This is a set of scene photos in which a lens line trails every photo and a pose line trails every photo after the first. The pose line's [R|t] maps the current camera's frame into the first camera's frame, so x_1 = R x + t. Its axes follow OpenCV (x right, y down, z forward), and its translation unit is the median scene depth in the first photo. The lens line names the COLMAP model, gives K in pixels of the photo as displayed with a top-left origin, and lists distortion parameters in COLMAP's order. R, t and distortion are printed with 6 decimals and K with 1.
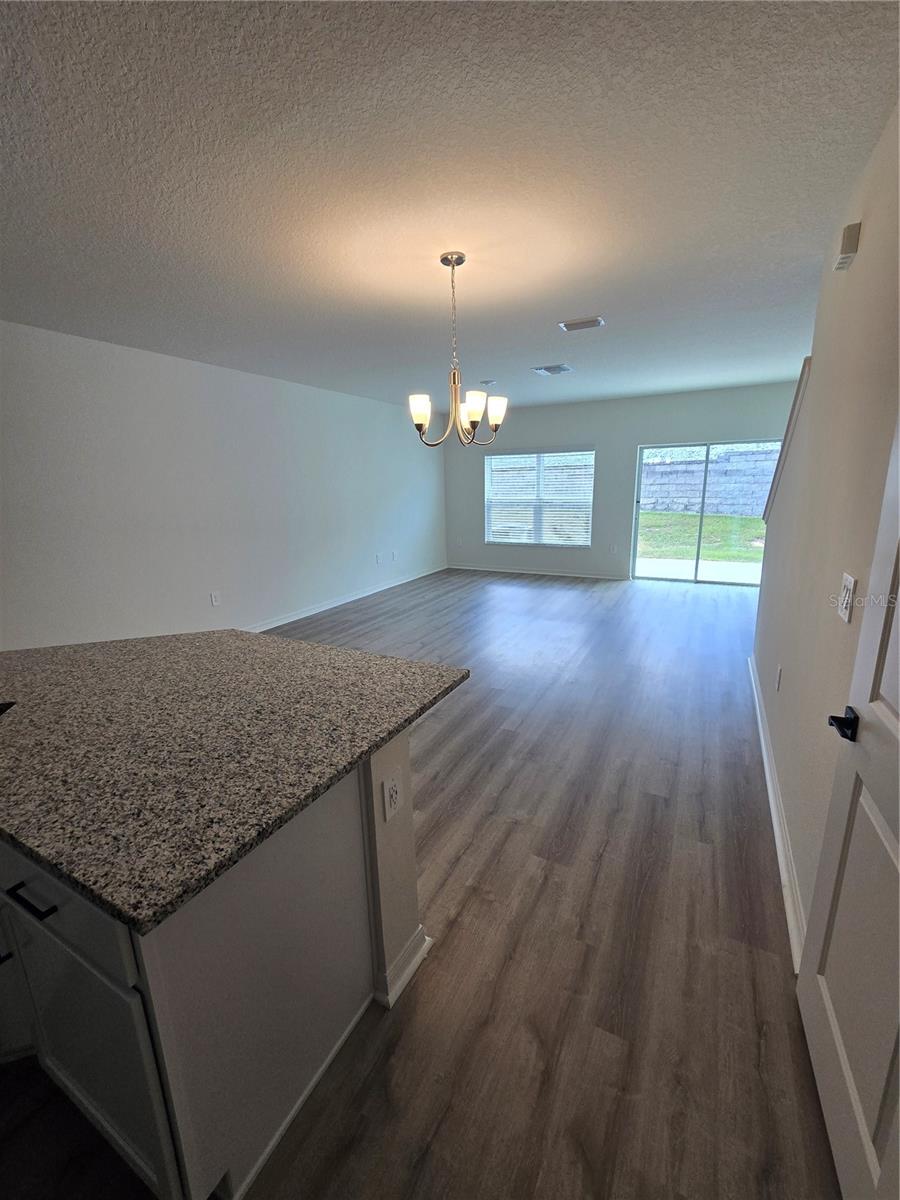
lens RADIAL K [[494.3, 0, 450.0], [0, 494.3, 600.0], [0, 0, 1]] dist [0.001433, 0.000149]
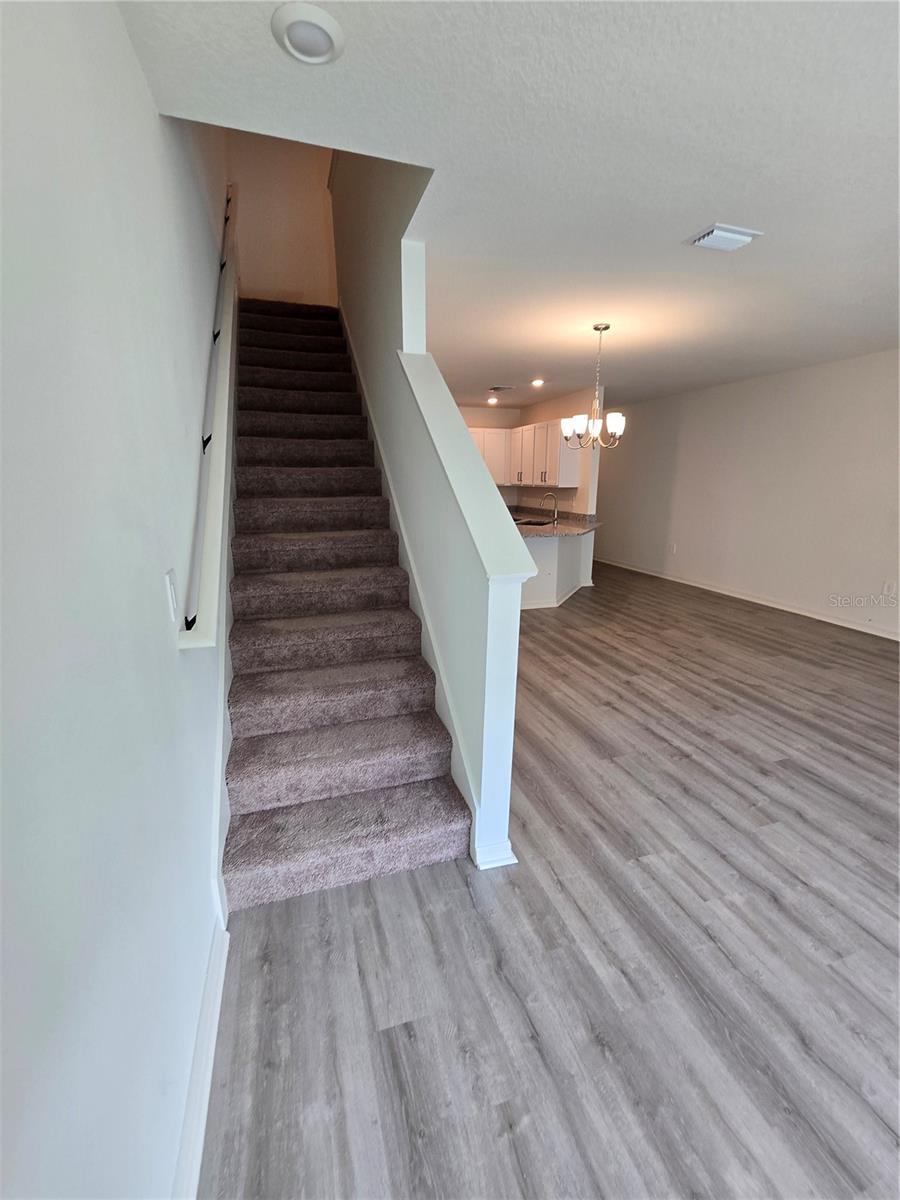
lens RADIAL K [[494.3, 0, 450.0], [0, 494.3, 600.0], [0, 0, 1]] dist [0.001433, 0.000149]
pose [[-0.695630, 0.194598, -0.691542, 0.683057], [-0.163121, 0.894686, 0.415847, -0.209310], [0.699636, 0.402081, -0.590627, 0.843470]]
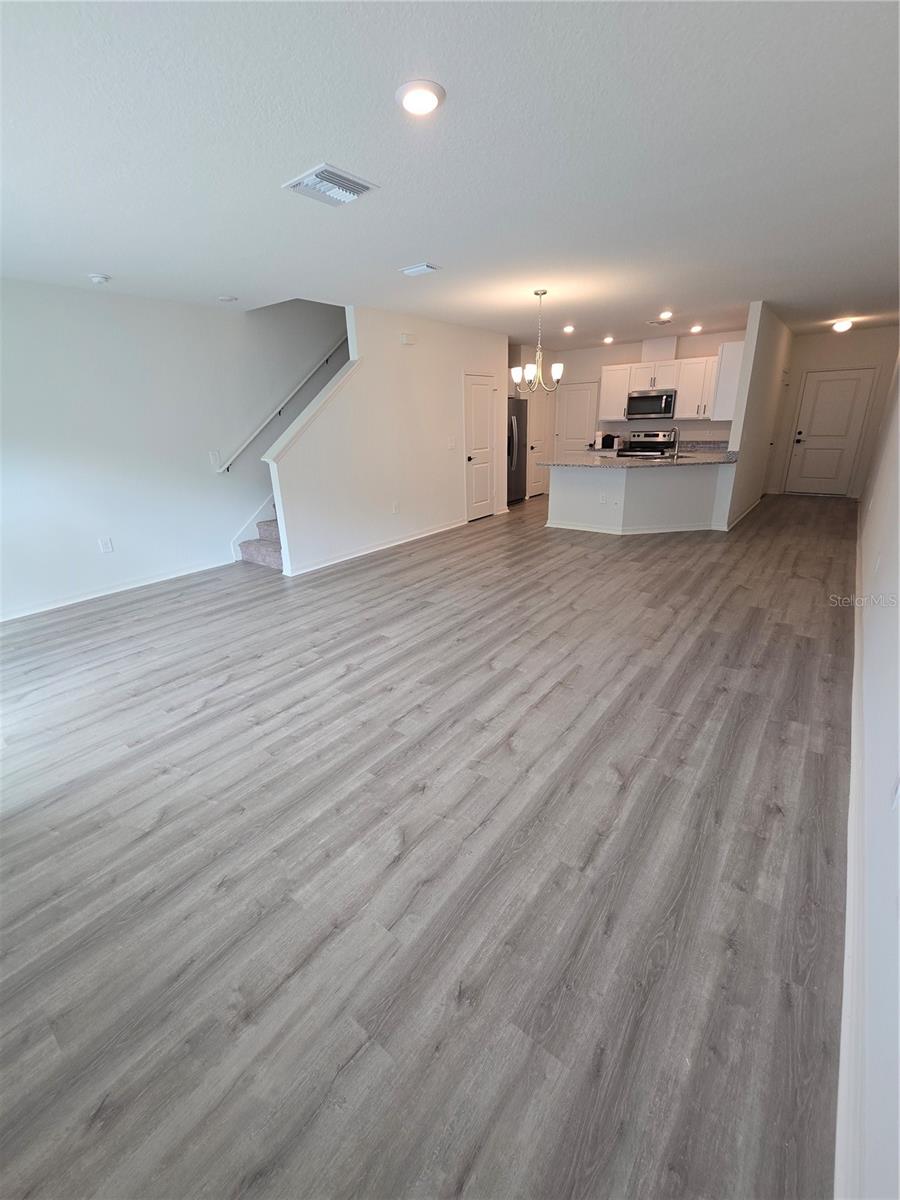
lens RADIAL K [[494.3, 0, 450.0], [0, 494.3, 600.0], [0, 0, 1]] dist [0.001433, 0.000149]
pose [[-0.983859, -0.010977, 0.178610, -0.000914], [0.092231, 0.824222, 0.558705, -0.348247], [-0.153347, 0.566160, -0.809906, 1.453150]]
